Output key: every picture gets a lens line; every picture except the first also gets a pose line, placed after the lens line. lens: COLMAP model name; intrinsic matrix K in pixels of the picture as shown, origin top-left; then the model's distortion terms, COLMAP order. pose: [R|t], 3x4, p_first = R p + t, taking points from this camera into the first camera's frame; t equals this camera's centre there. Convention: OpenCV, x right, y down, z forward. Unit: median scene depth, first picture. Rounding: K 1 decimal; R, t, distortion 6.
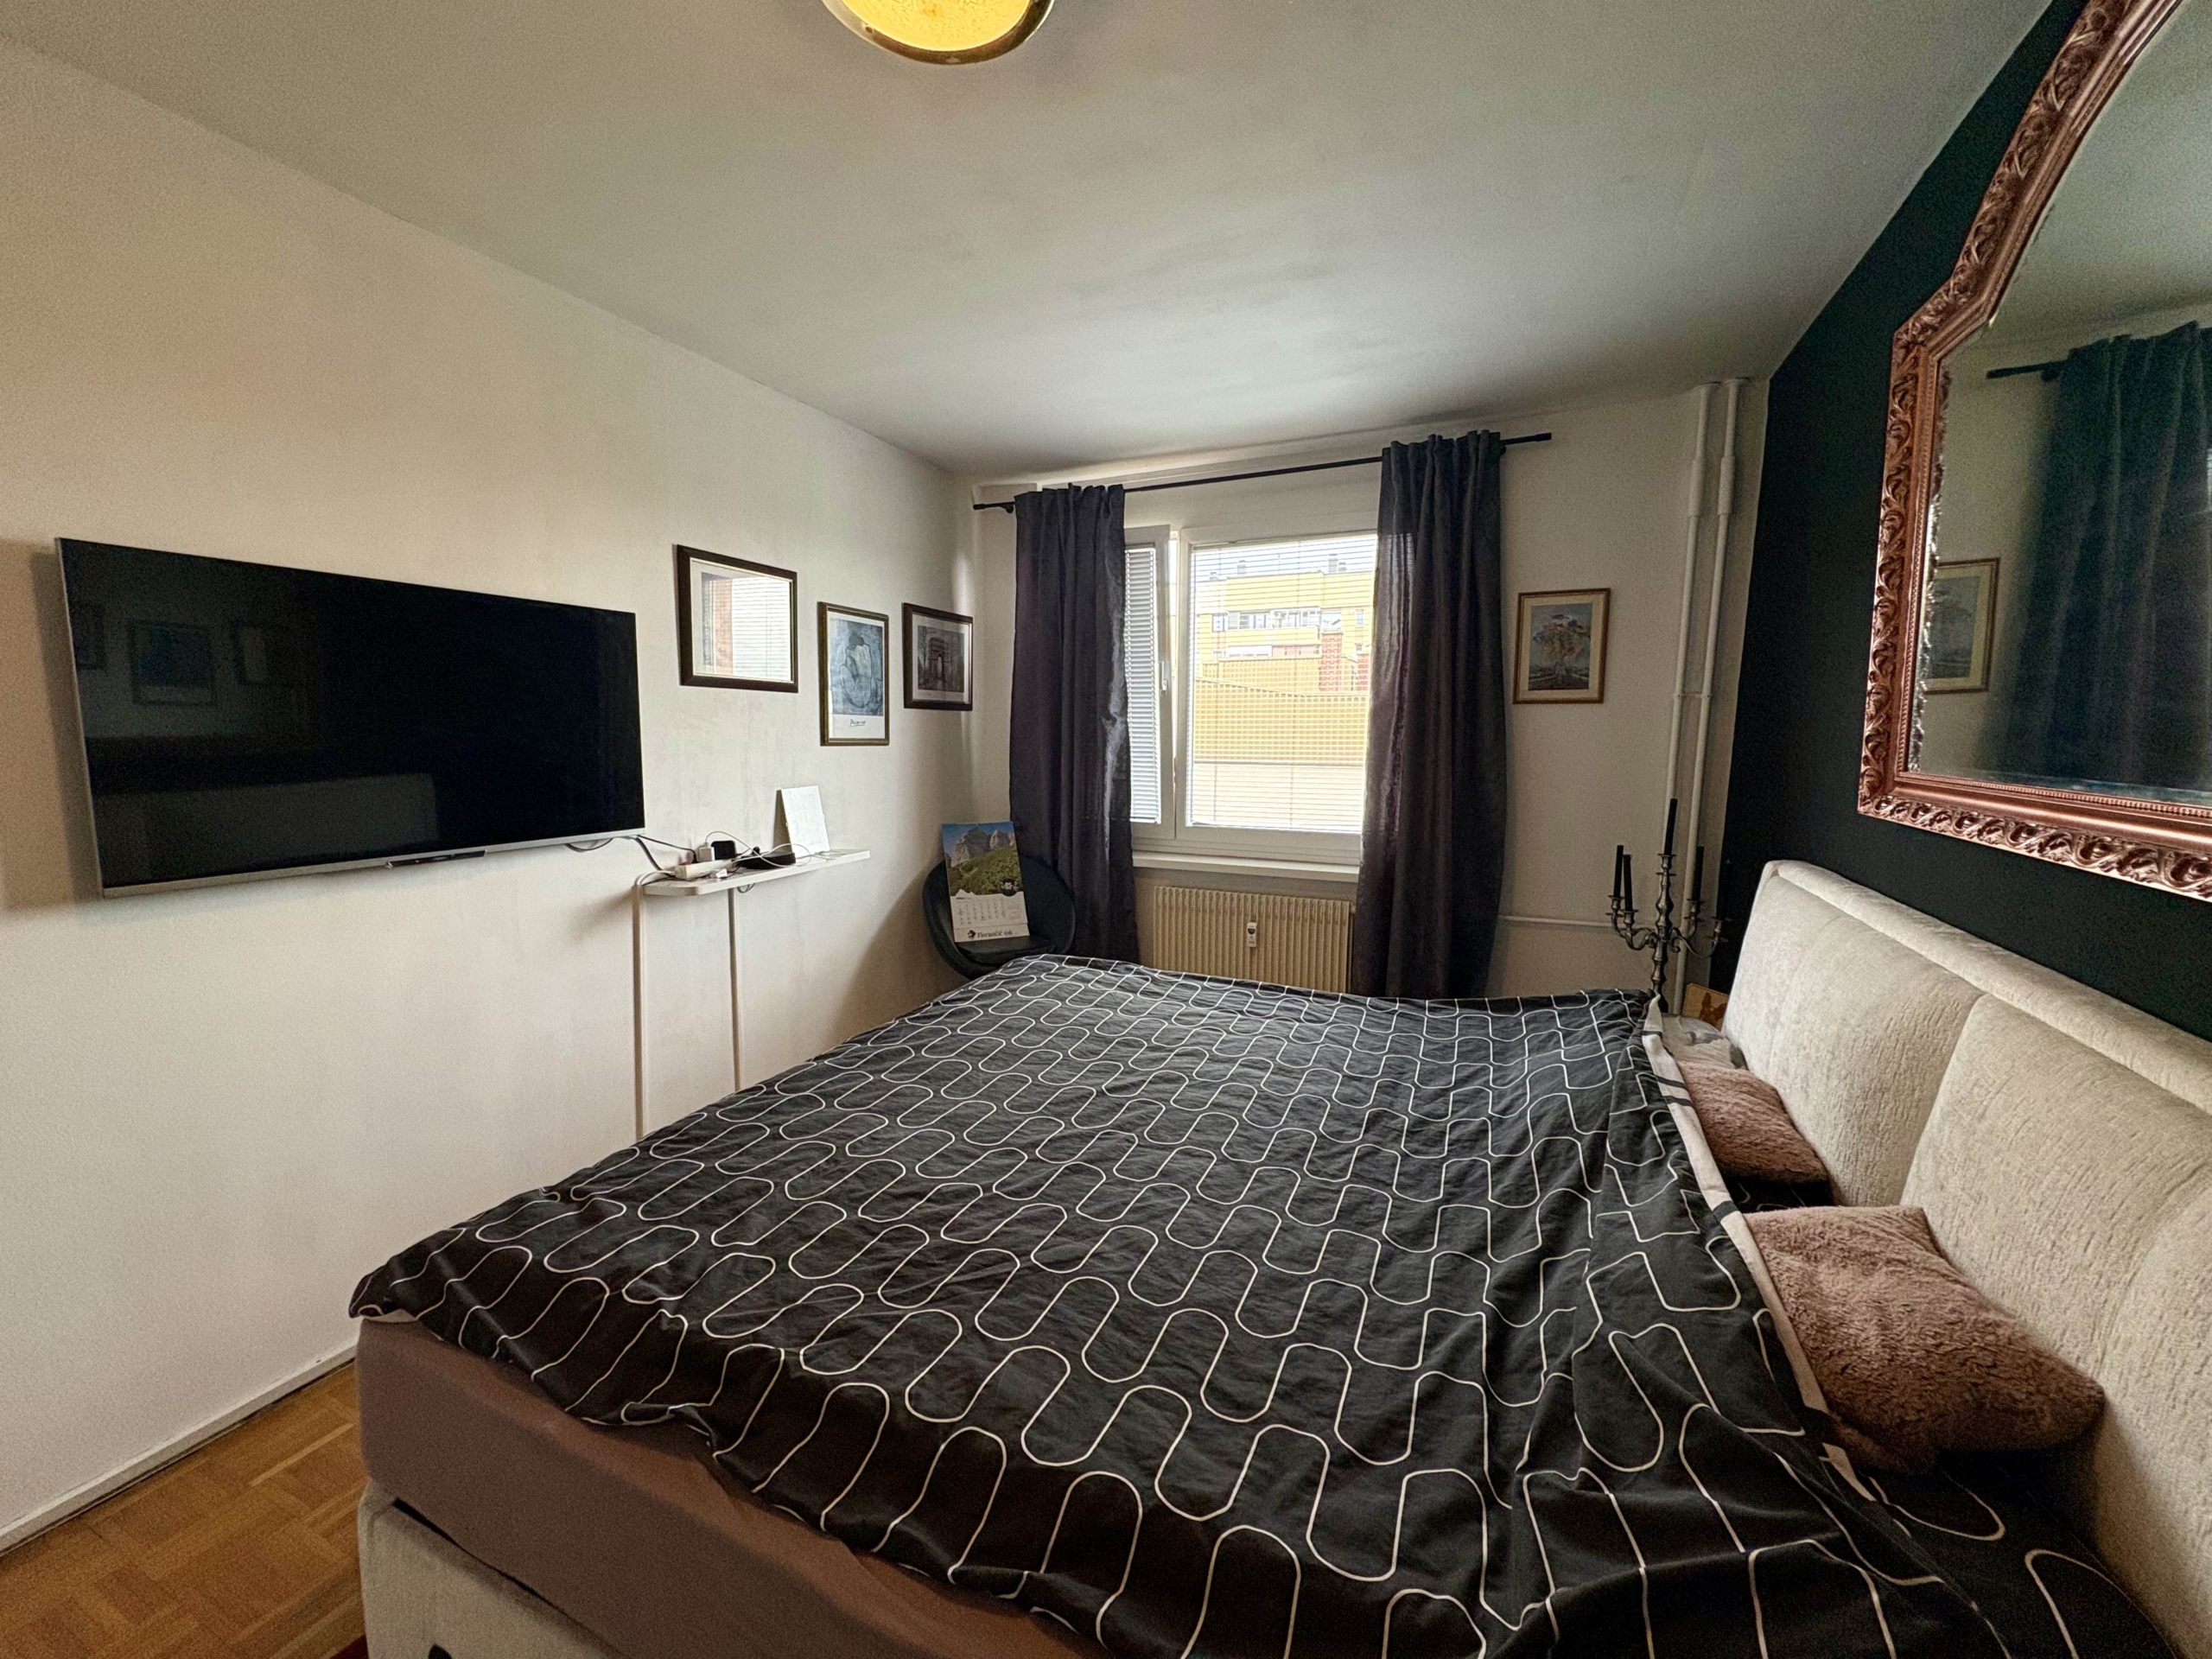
lens RADIAL K [[877.8, 0, 1105.5], [0, 877.8, 827.4], [0, 0, 1]] dist [0.001432, 0.000544]
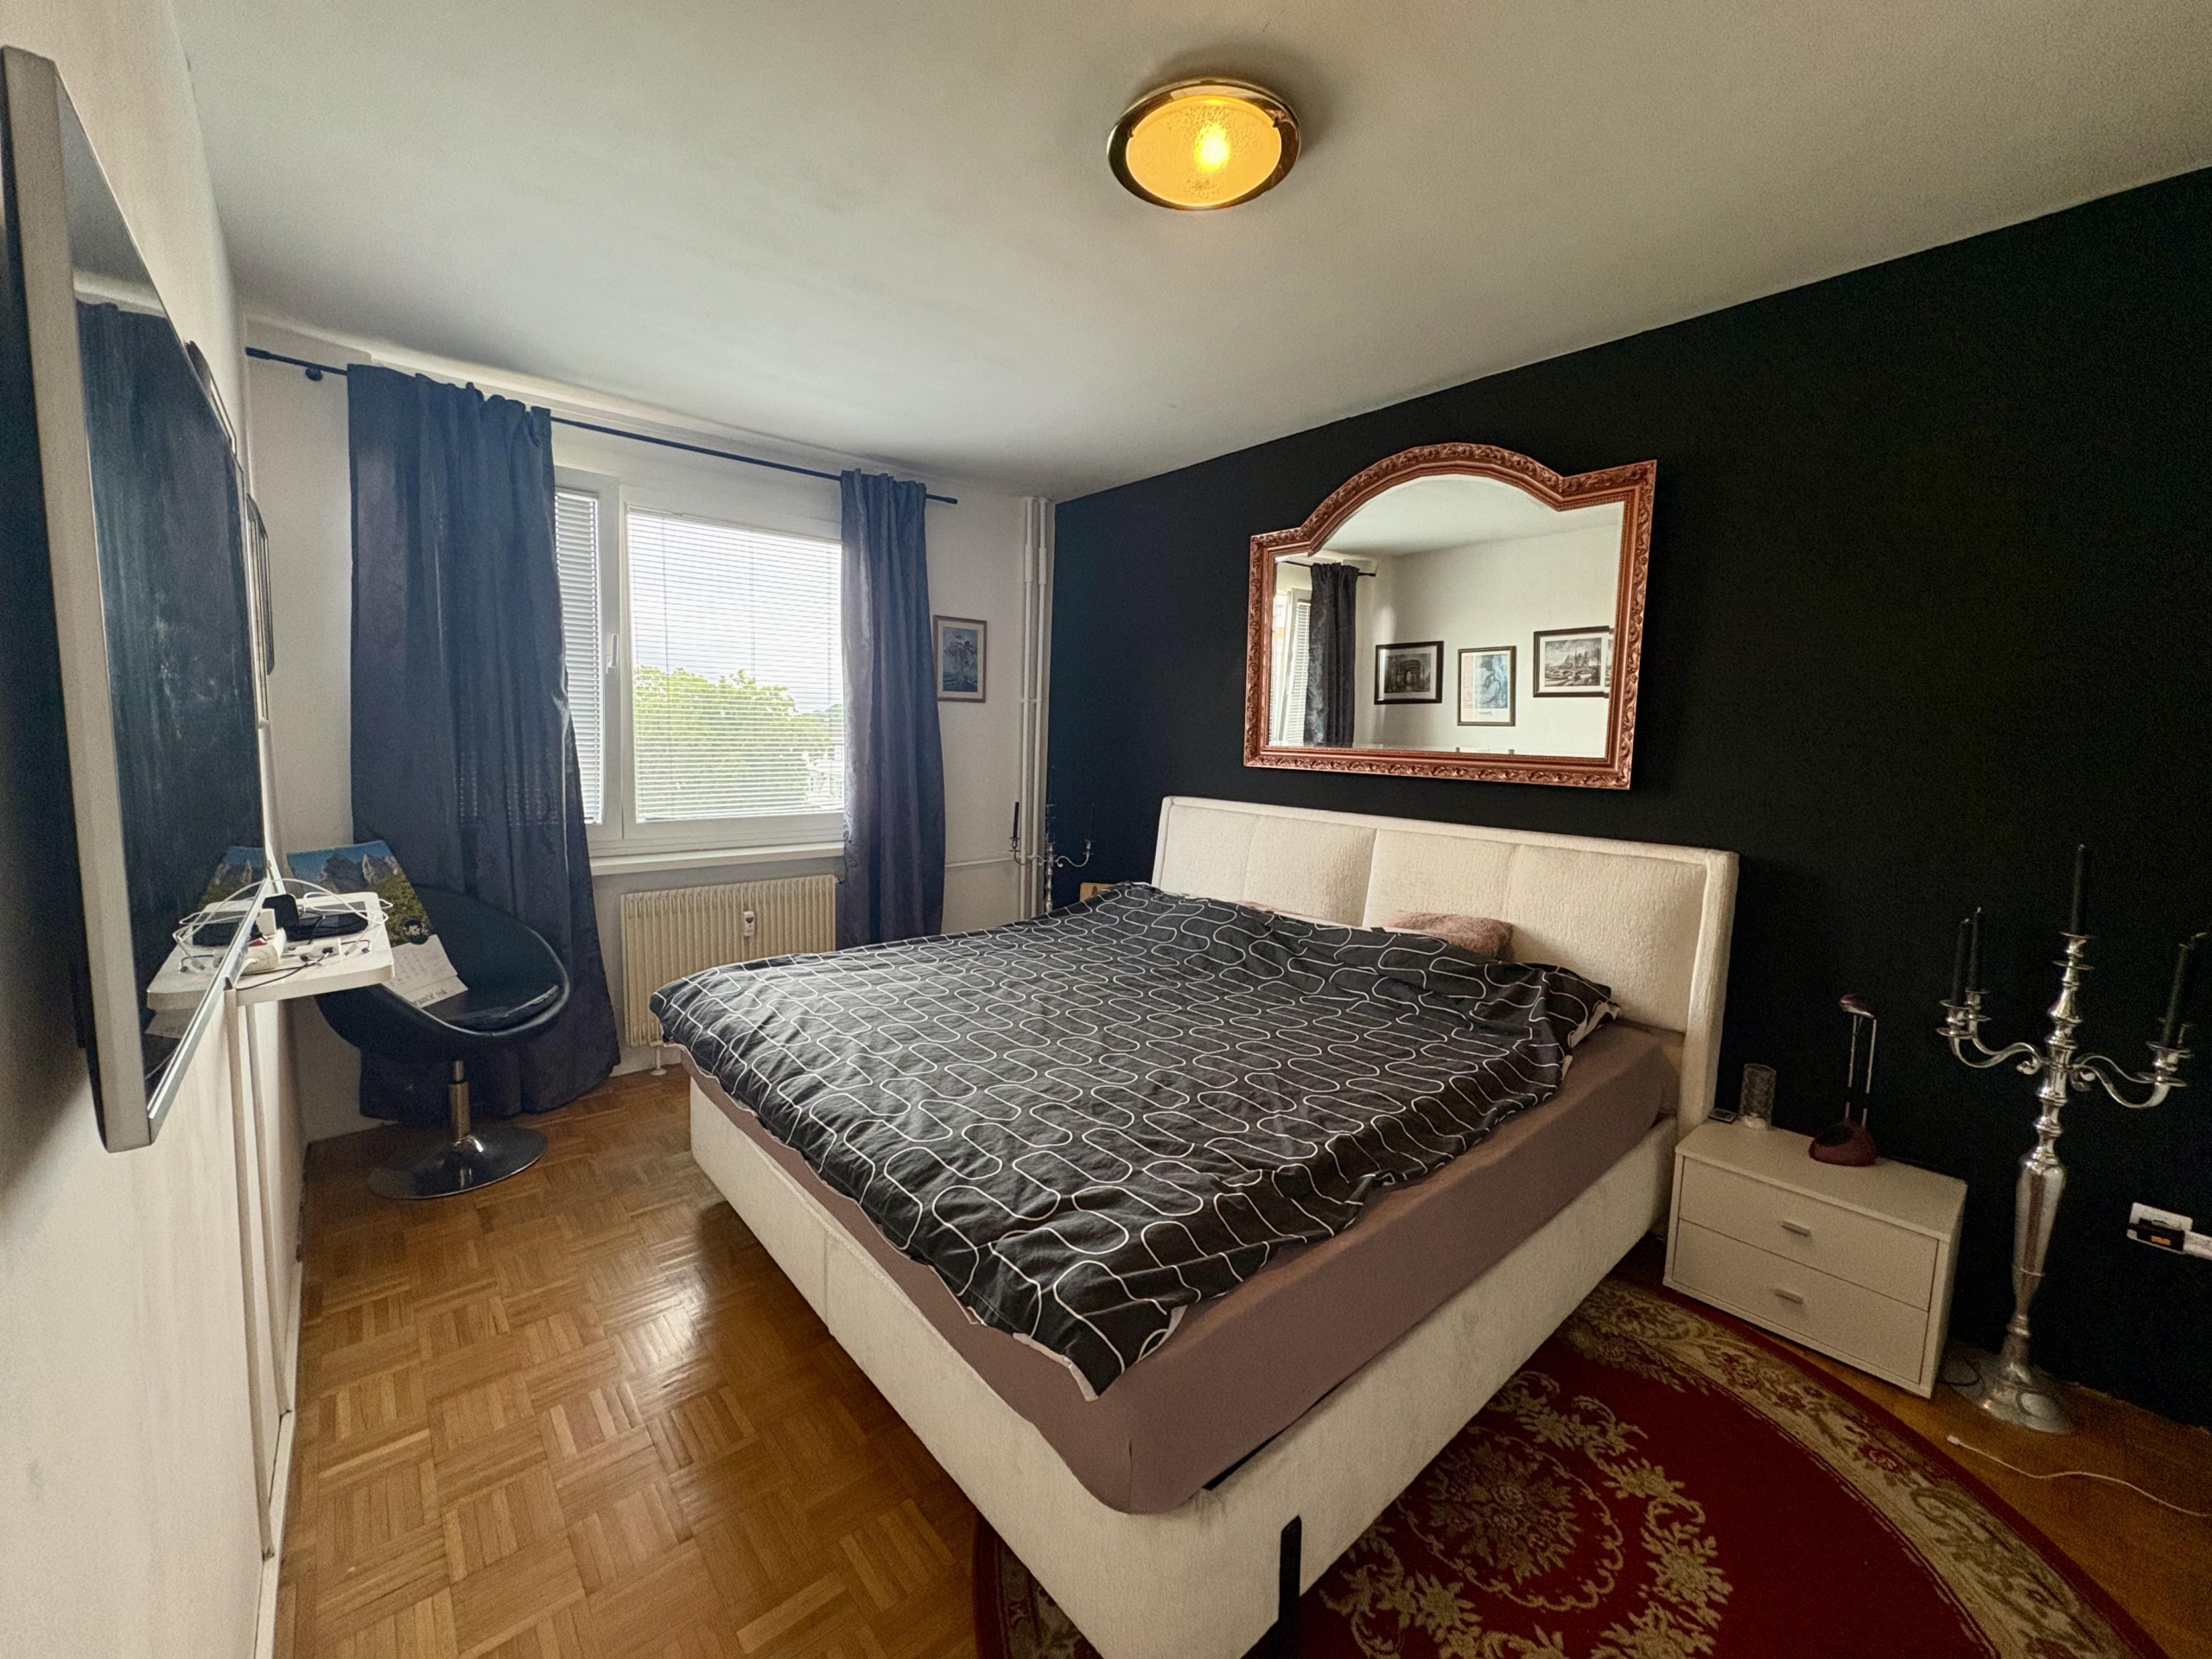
lens RADIAL K [[877.8, 0, 1111.0], [0, 877.8, 823.9], [0, 0, 1]] dist [0.001432, 0.000544]
pose [[0.411895, -0.089151, 0.906860, -0.664232], [0.084322, 0.994662, 0.059483, -0.016760], [-0.907322, 0.051968, 0.417213, 0.257438]]
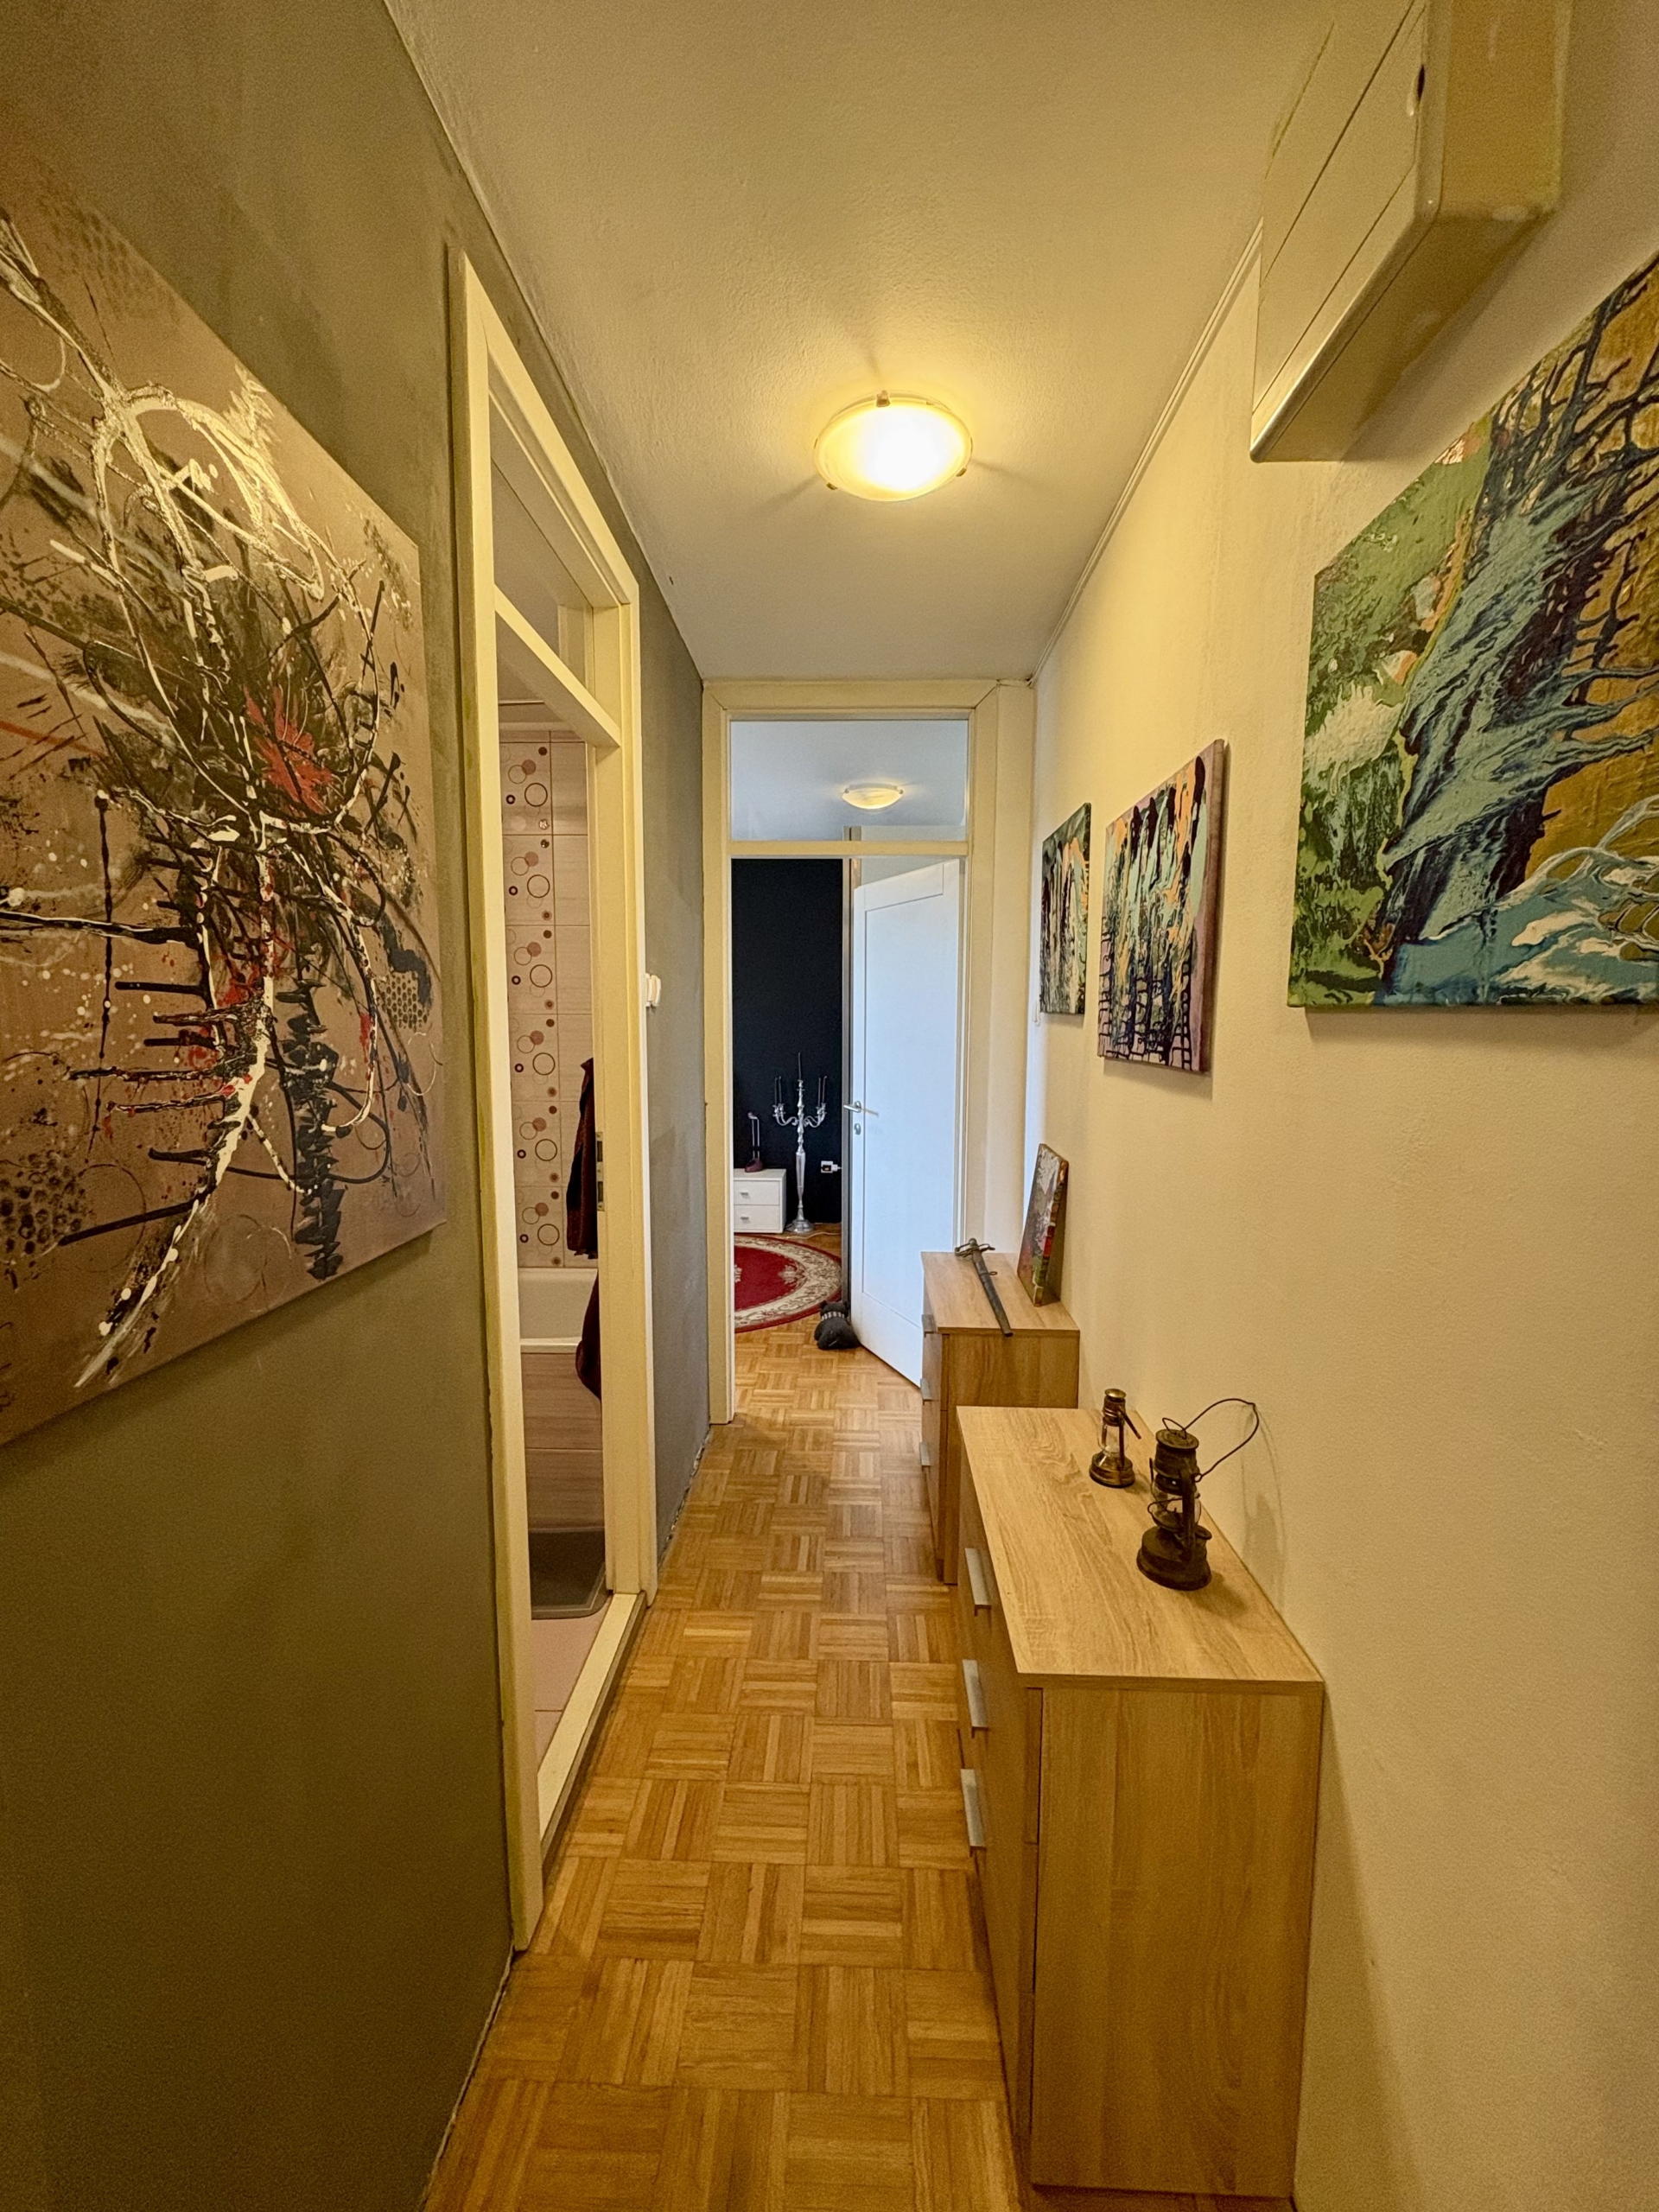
lens RADIAL K [[877.8, 0, 830.5], [0, 877.8, 1107.7], [0, 0, 1]] dist [0.001432, 0.000544]
pose [[-0.384479, -0.099334, 0.917774, -1.296707], [0.102373, 0.983473, 0.149331, -0.053814], [-0.917440, 0.151370, -0.367955, 0.459987]]
